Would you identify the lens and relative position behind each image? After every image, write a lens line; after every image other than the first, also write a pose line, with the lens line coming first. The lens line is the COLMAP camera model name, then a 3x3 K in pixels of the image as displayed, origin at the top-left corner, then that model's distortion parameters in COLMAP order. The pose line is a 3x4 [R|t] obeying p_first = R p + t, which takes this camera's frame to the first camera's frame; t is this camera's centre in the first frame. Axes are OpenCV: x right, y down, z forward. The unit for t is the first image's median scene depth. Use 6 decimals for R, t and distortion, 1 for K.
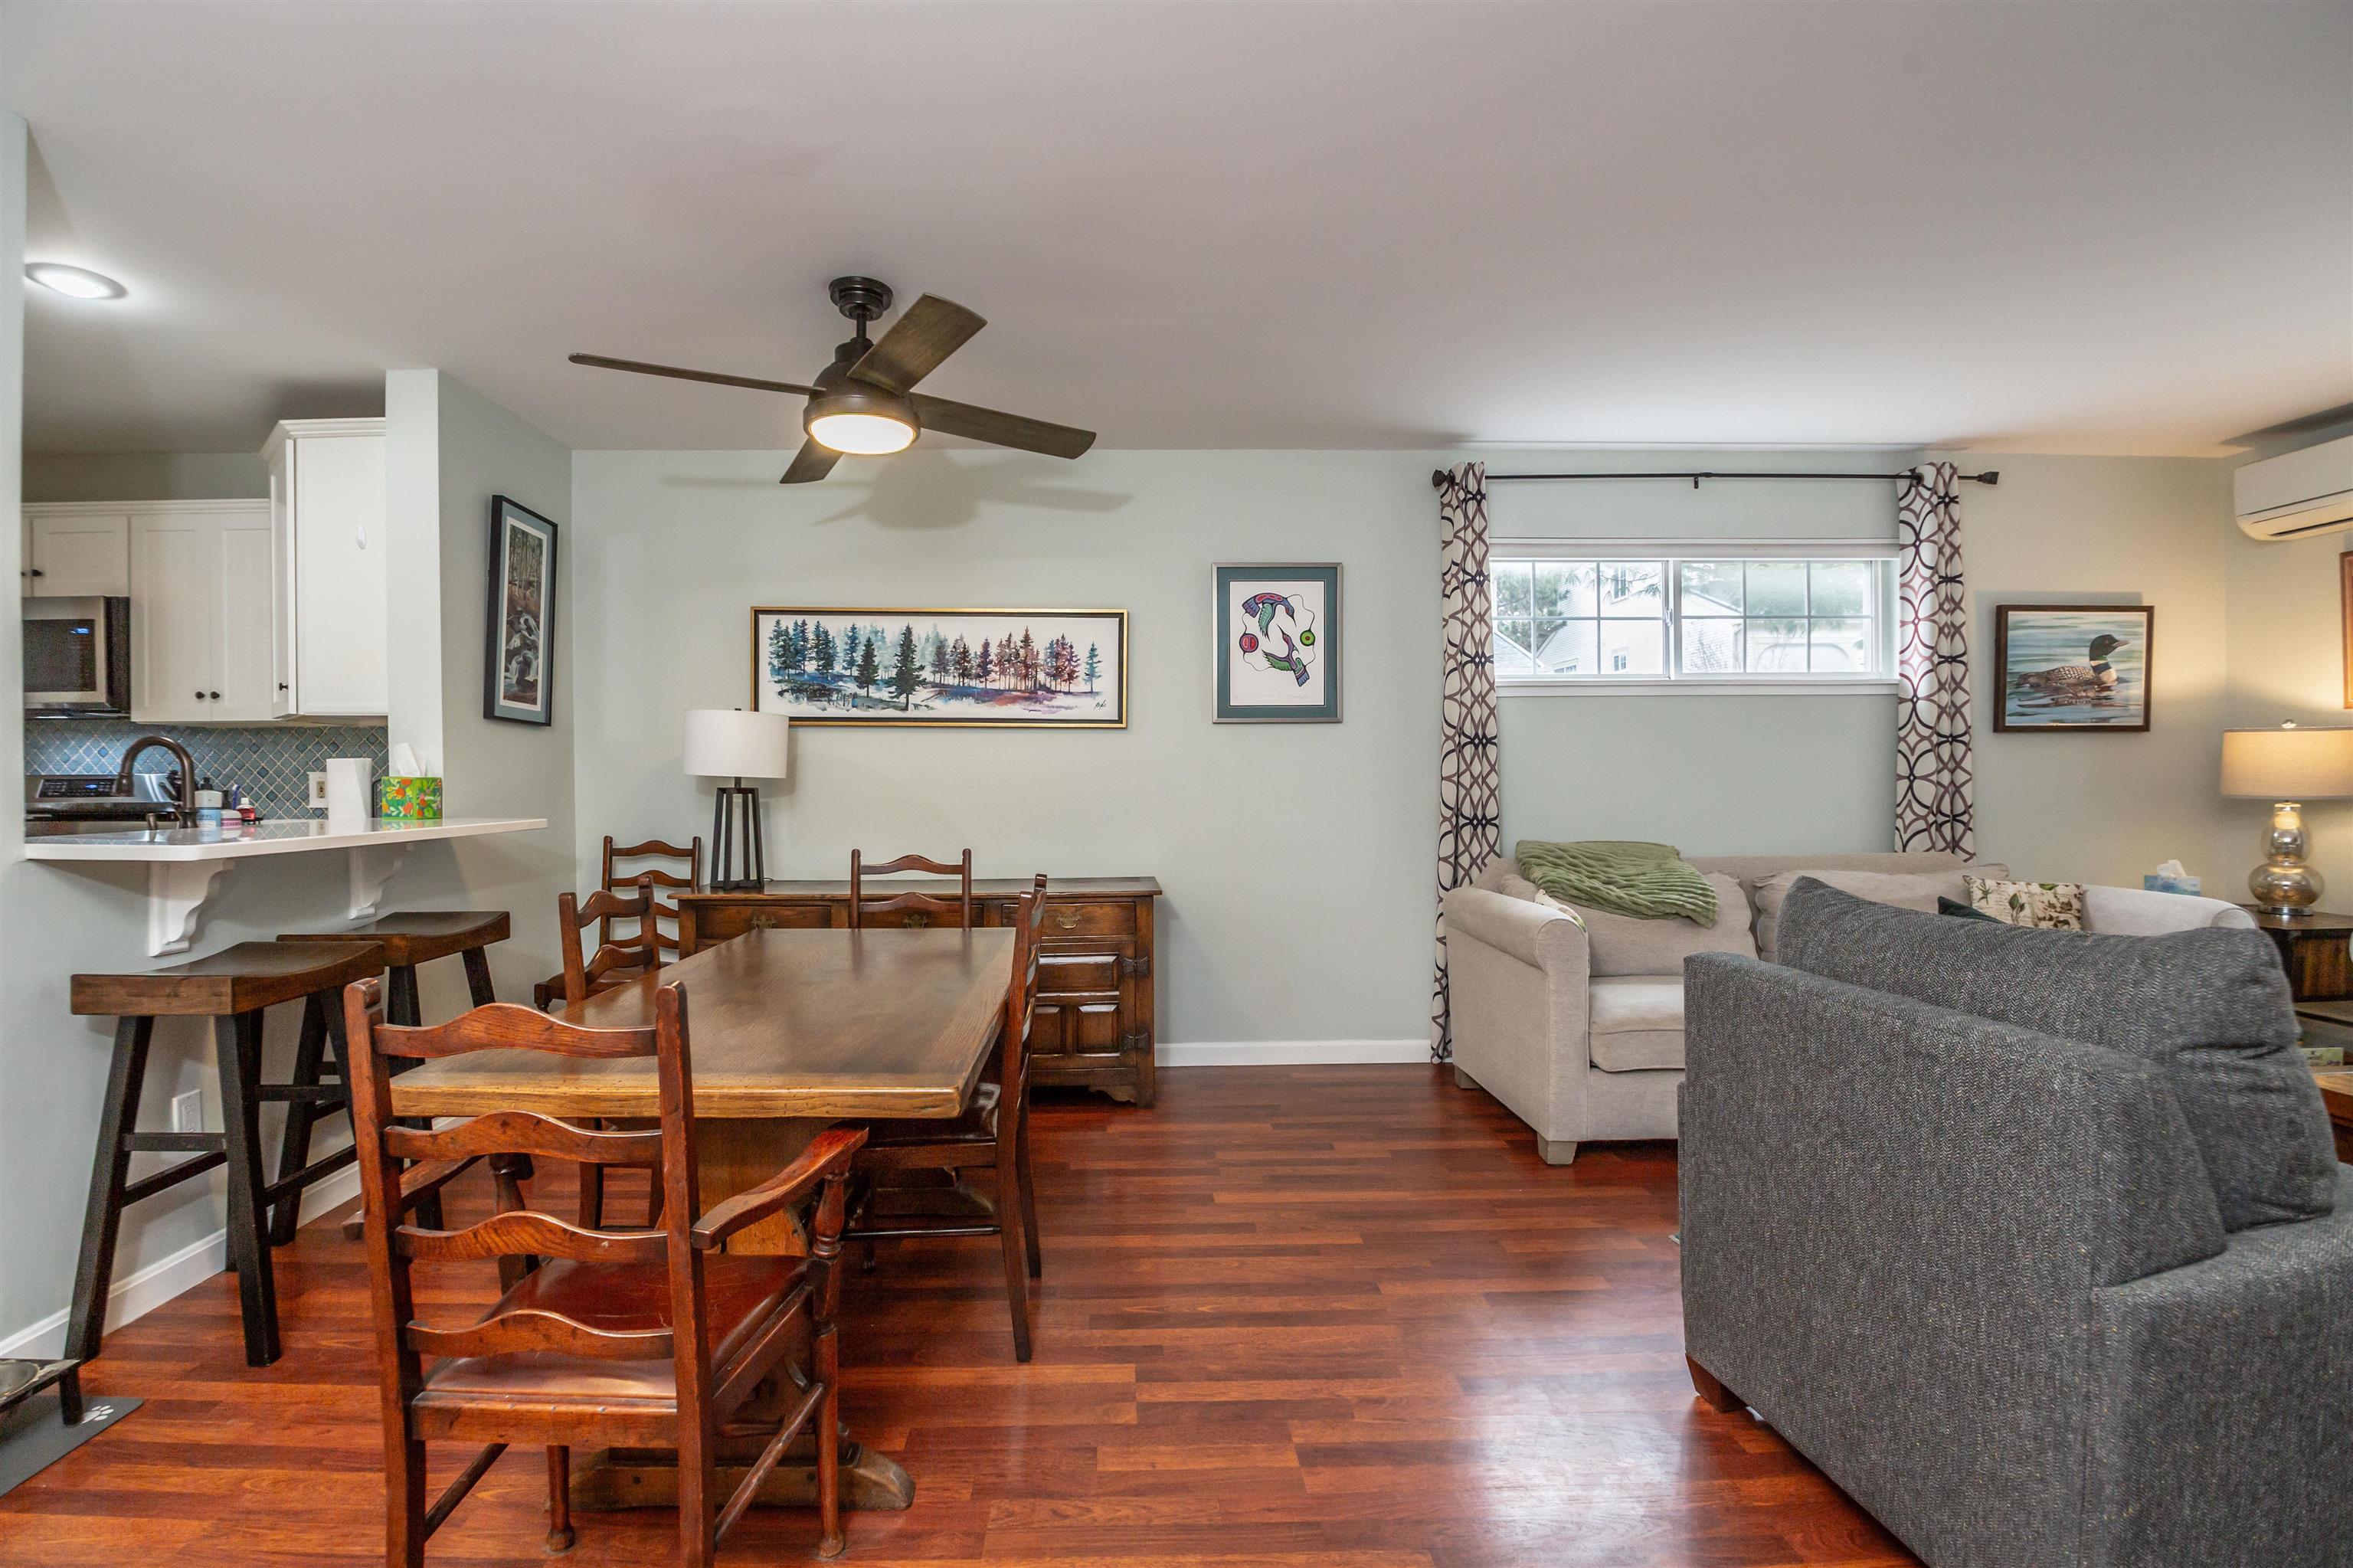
lens RADIAL K [[1030.0, 0, 1169.4], [0, 1030.0, 788.0], [0, 0, 1]] dist [-0.027136, 0.000462]
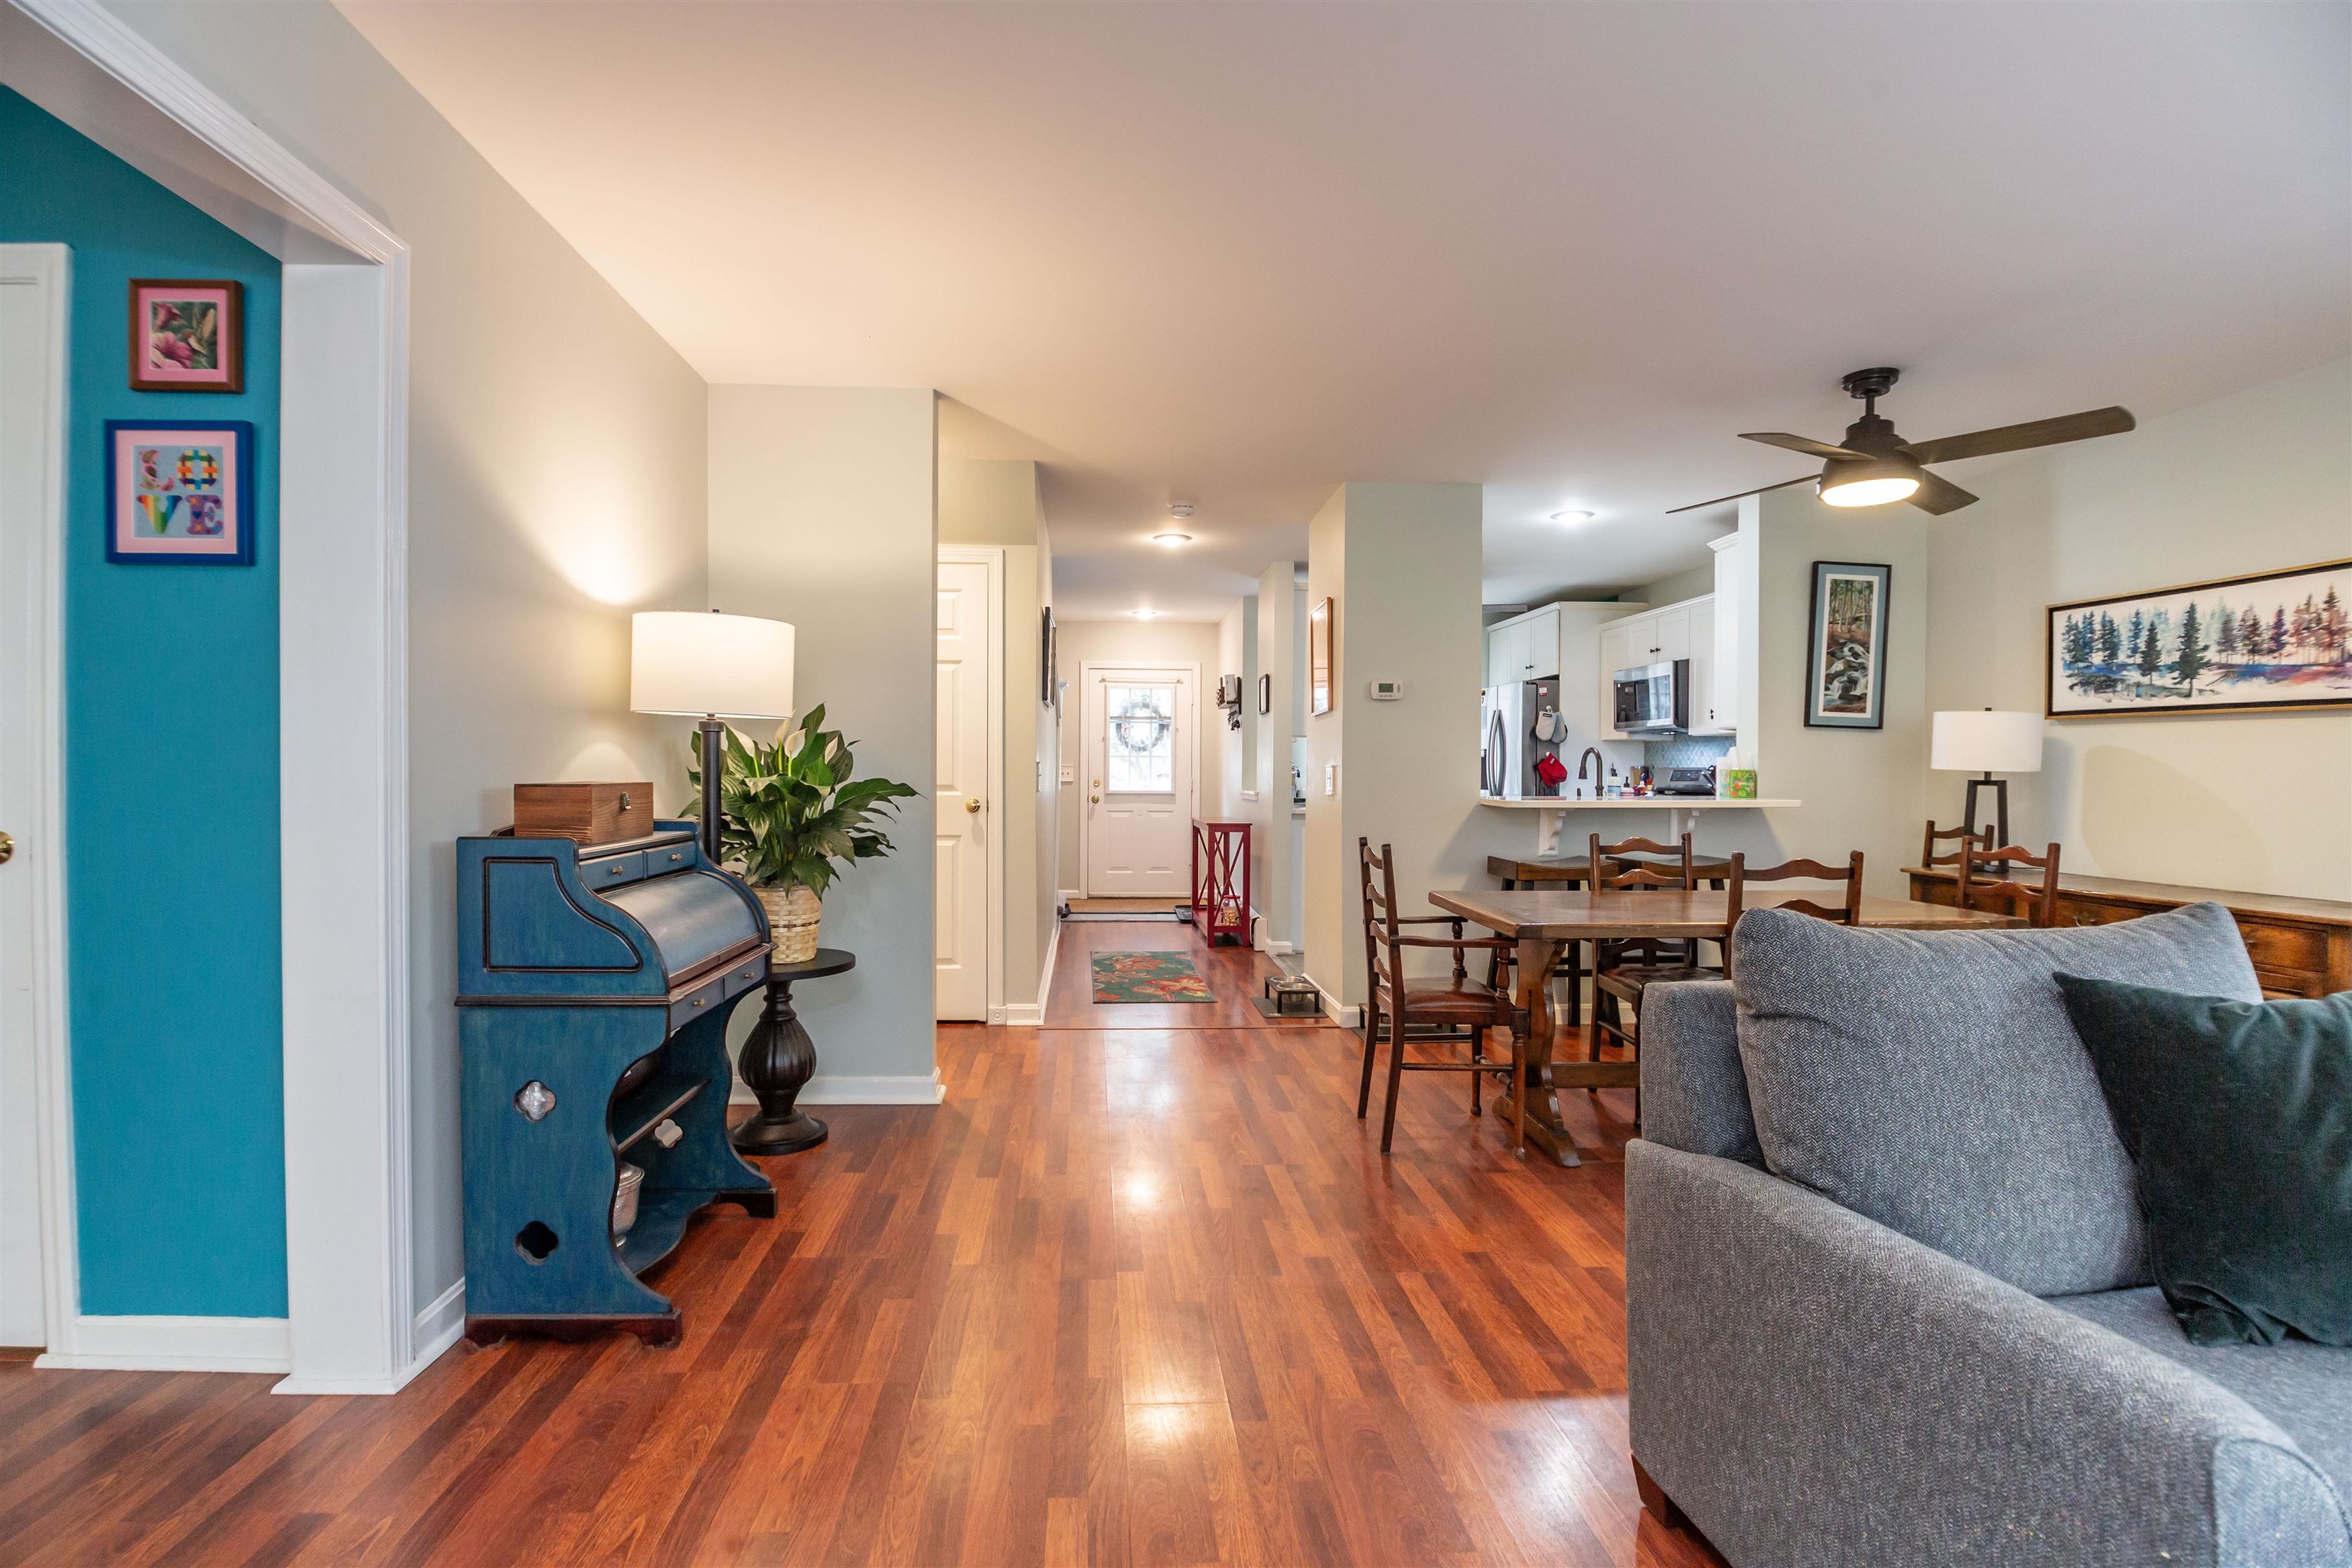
lens RADIAL K [[1110.9, 0, 1159.3], [0, 1110.9, 796.2], [0, 0, 1]] dist [-0.032617, -0.001514]
pose [[0.036131, 0.026701, -0.998990, 0.662919], [-0.009702, 0.999605, 0.026367, -0.004747], [0.999300, 0.008740, 0.036376, 0.064789]]
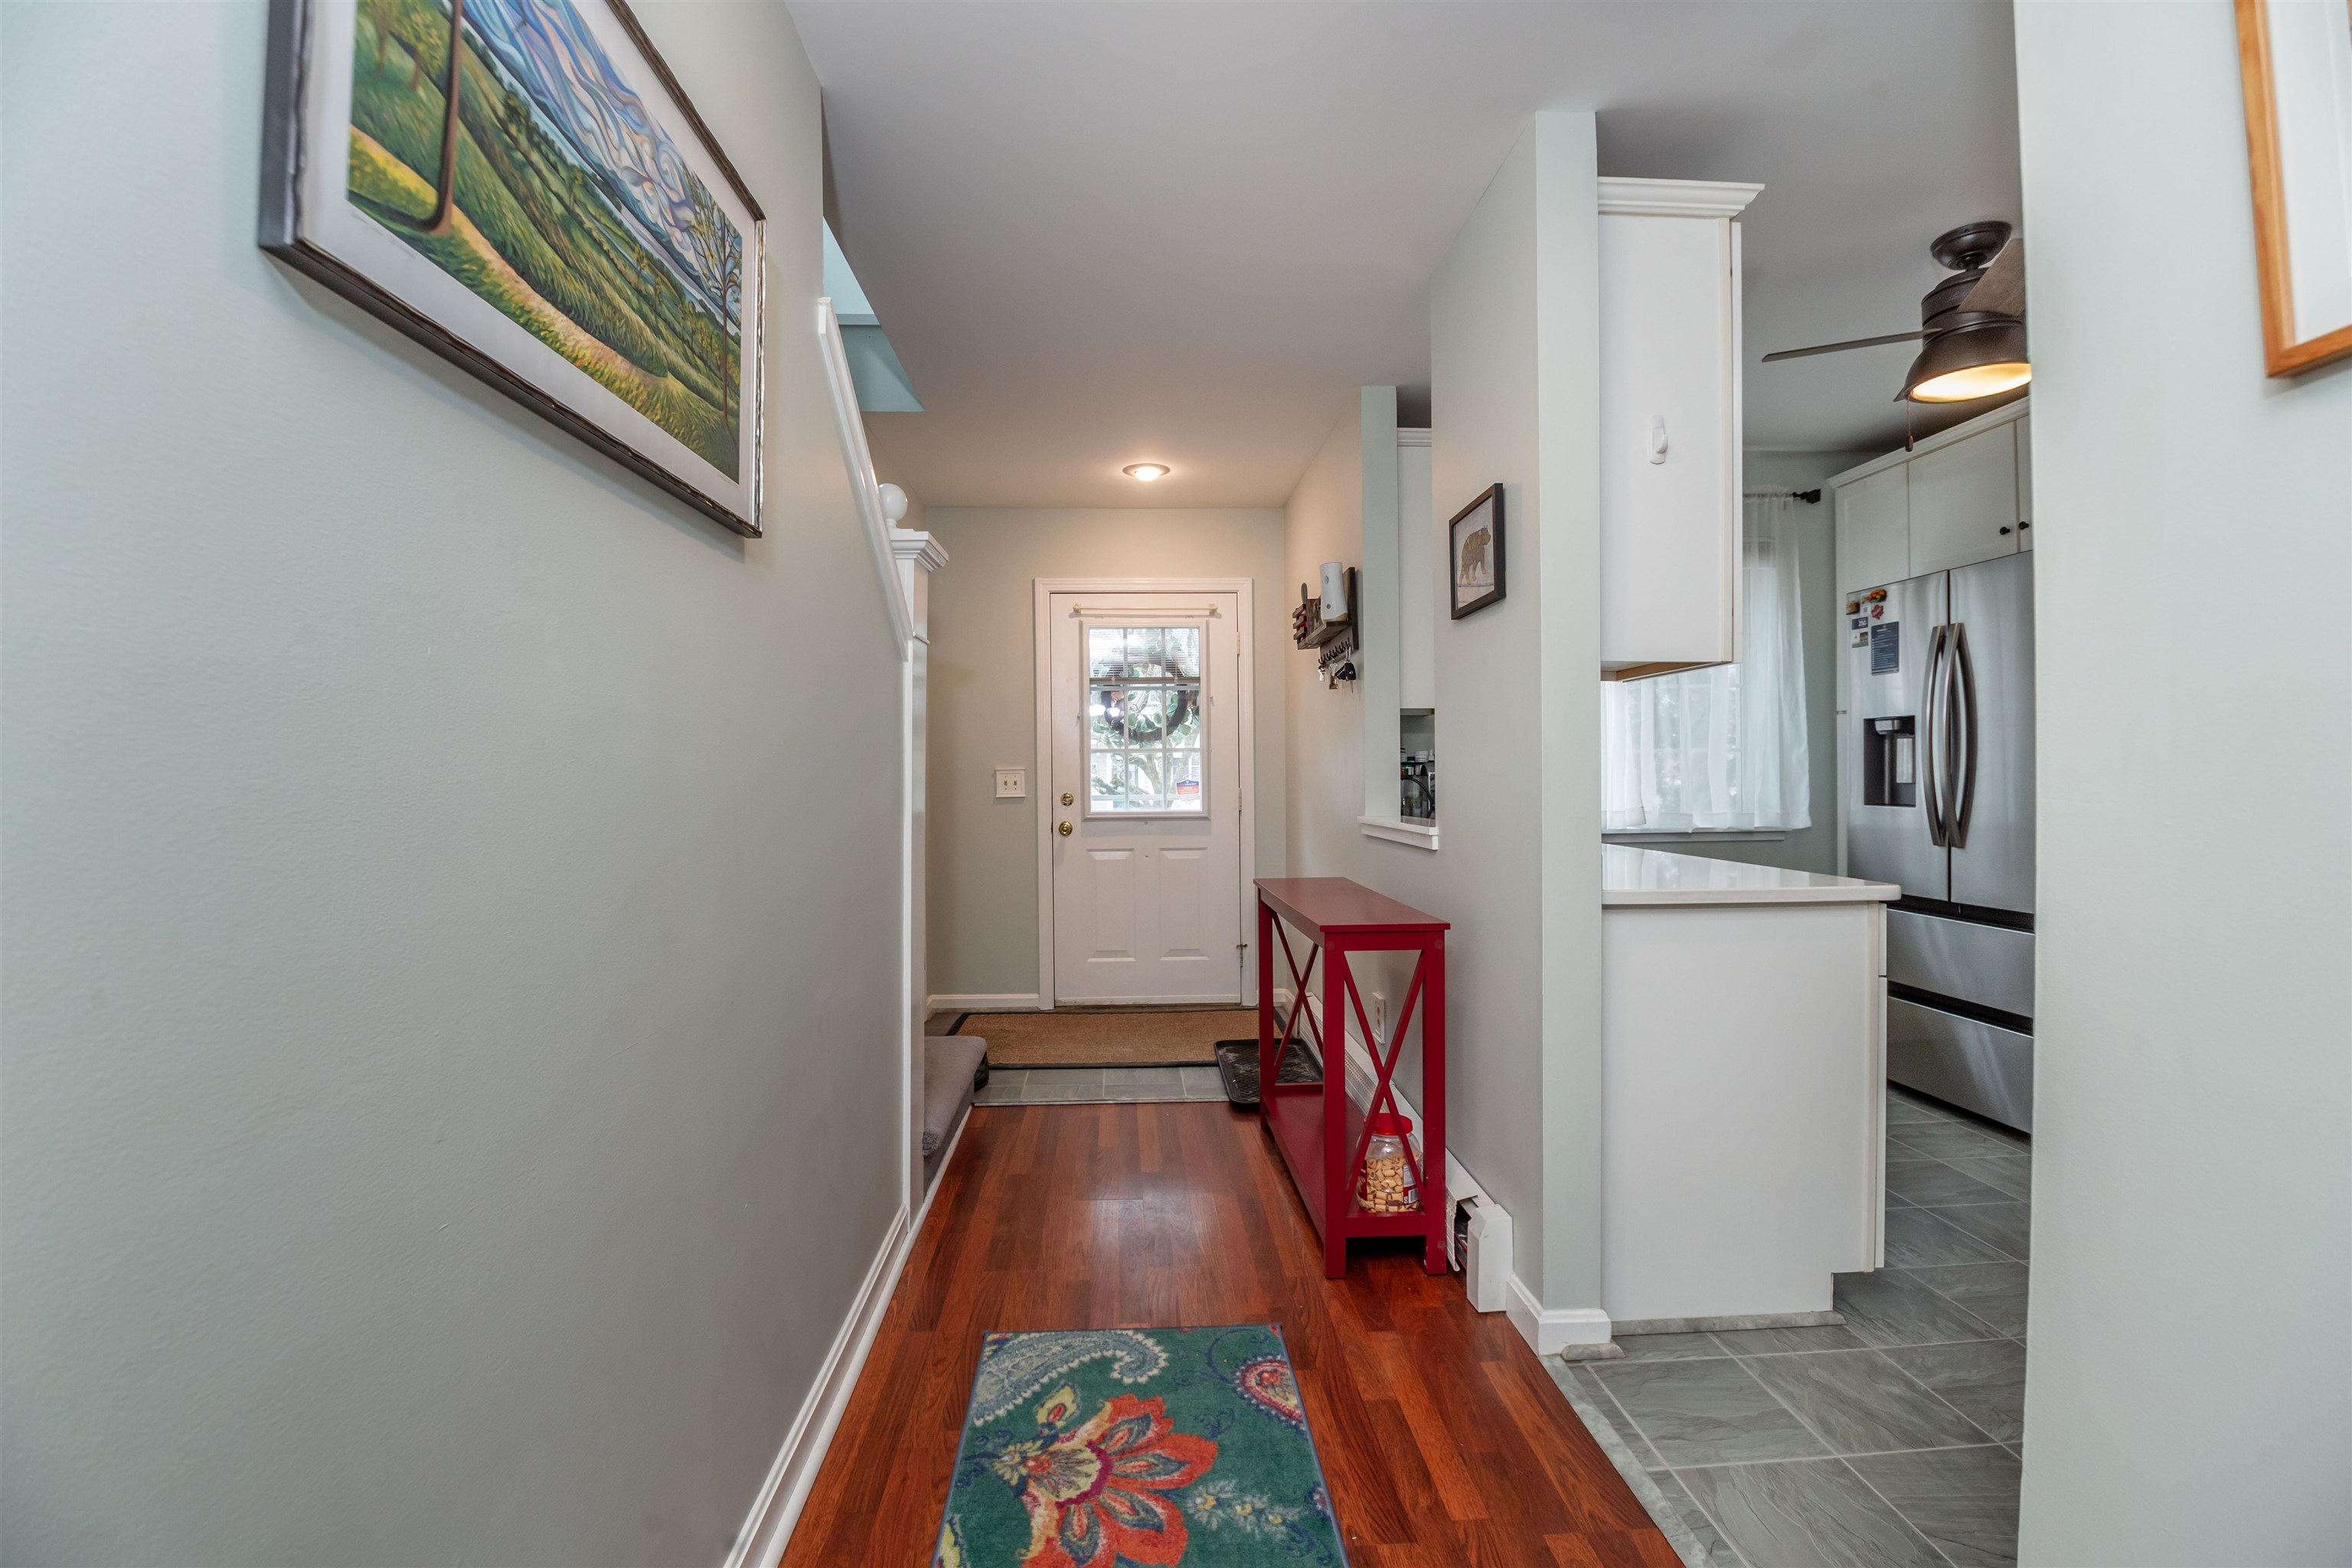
lens RADIAL K [[1069.7, 0, 1174.0], [0, 1069.7, 787.5], [0, 0, 1]] dist [0.002409, -0.015861]
pose [[0.031943, 0.015870, -0.999364, -0.512142], [0.004876, 0.999860, 0.016034, -0.001831], [0.999478, -0.005385, 0.031861, 0.104772]]
